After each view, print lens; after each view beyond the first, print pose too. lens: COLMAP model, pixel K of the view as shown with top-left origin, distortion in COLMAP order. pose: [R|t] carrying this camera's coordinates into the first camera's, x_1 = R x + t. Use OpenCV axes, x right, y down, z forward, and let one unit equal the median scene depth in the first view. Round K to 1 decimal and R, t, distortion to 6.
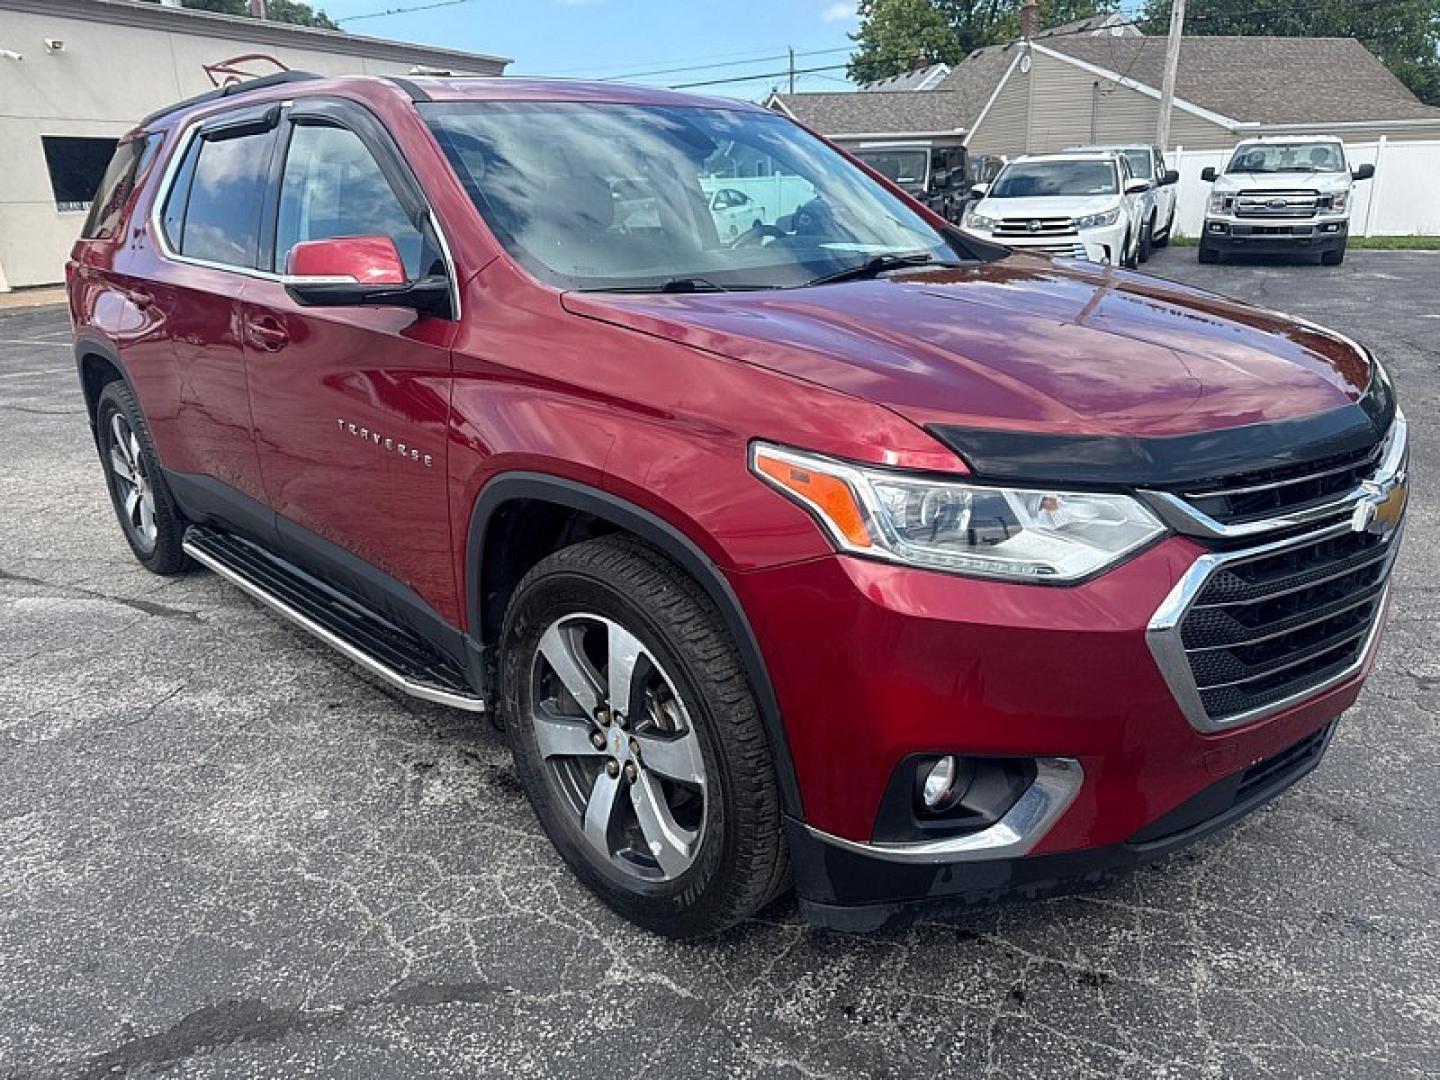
lens RADIAL K [[1023.3, 0, 726.3], [0, 1023.3, 533.1], [0, 0, 1]] dist [0.005070, -0.005262]
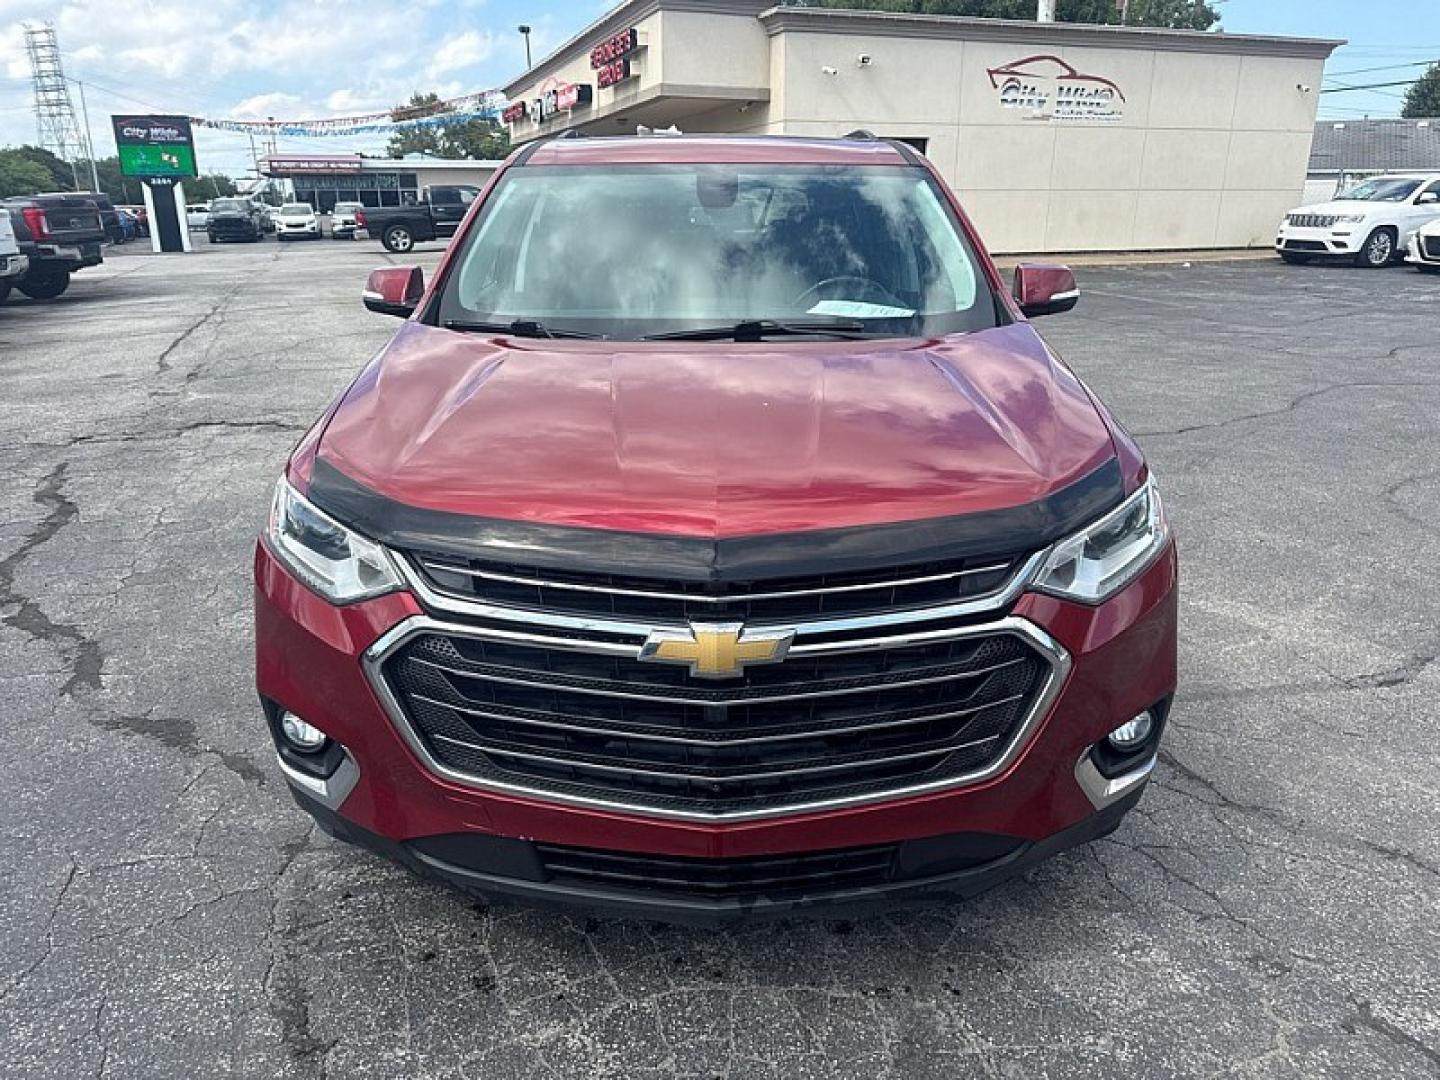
lens RADIAL K [[1023.3, 0, 726.3], [0, 1023.3, 533.1], [0, 0, 1]] dist [0.005070, -0.005262]
pose [[0.721584, 0.245941, -0.647171, 0.144120], [-0.238029, 0.965921, 0.101676, -0.026706], [0.650122, 0.080677, 0.755534, 0.036437]]
